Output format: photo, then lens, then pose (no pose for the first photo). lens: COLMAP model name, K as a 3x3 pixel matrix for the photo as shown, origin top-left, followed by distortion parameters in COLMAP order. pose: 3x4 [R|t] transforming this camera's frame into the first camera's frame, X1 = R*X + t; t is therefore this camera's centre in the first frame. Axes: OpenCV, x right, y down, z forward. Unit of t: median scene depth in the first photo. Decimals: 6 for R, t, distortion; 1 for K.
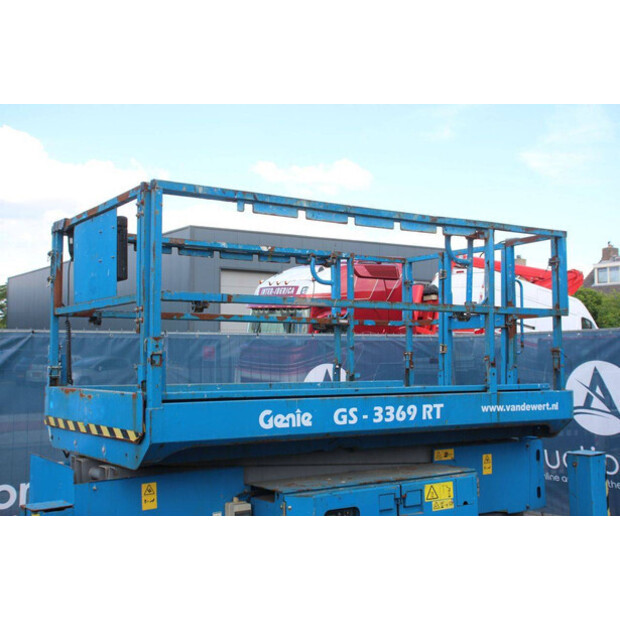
lens RADIAL K [[829.9, 0, 320.5], [0, 829.9, 319.4], [0, 0, 1]] dist [0.058248, 0.000000]
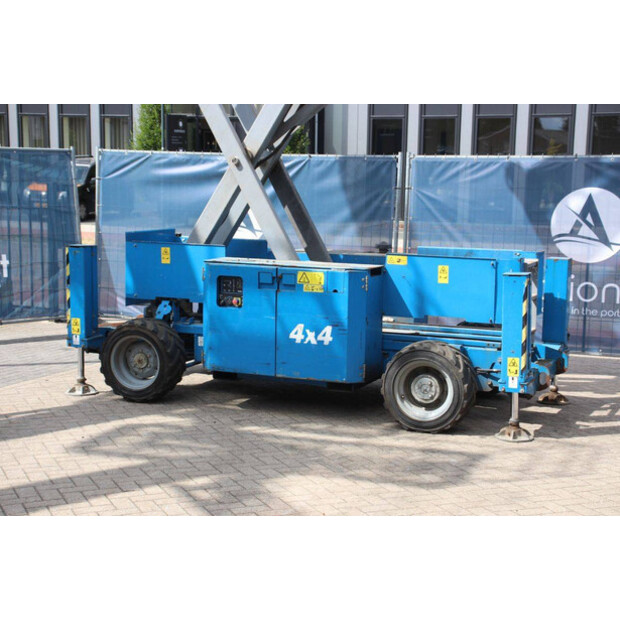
lens RADIAL K [[1150.8, 0, 309.9], [0, 1150.8, 313.4], [0, 0, 1]] dist [0.229442, 0.000000]
pose [[0.550879, 0.117373, -0.826290, 1.637882], [0.007962, 0.989277, 0.145833, -0.004076], [0.834547, -0.086915, 0.544038, 0.000112]]
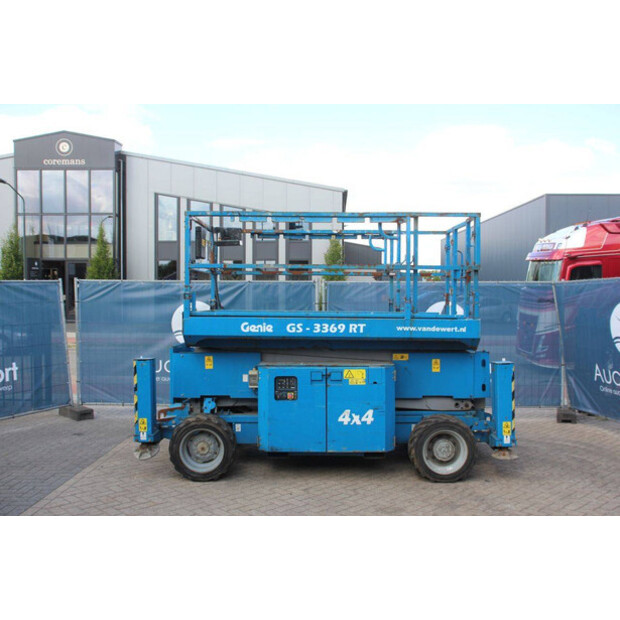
lens RADIAL K [[659.2, 0, 312.7], [0, 659.2, 313.8], [0, 0, 1]] dist [-0.059384, 0.000000]
pose [[0.818451, 0.022421, -0.574139, 0.843790], [0.017692, 0.997781, 0.064185, -0.007489], [0.574304, -0.062690, 0.816238, -0.157284]]
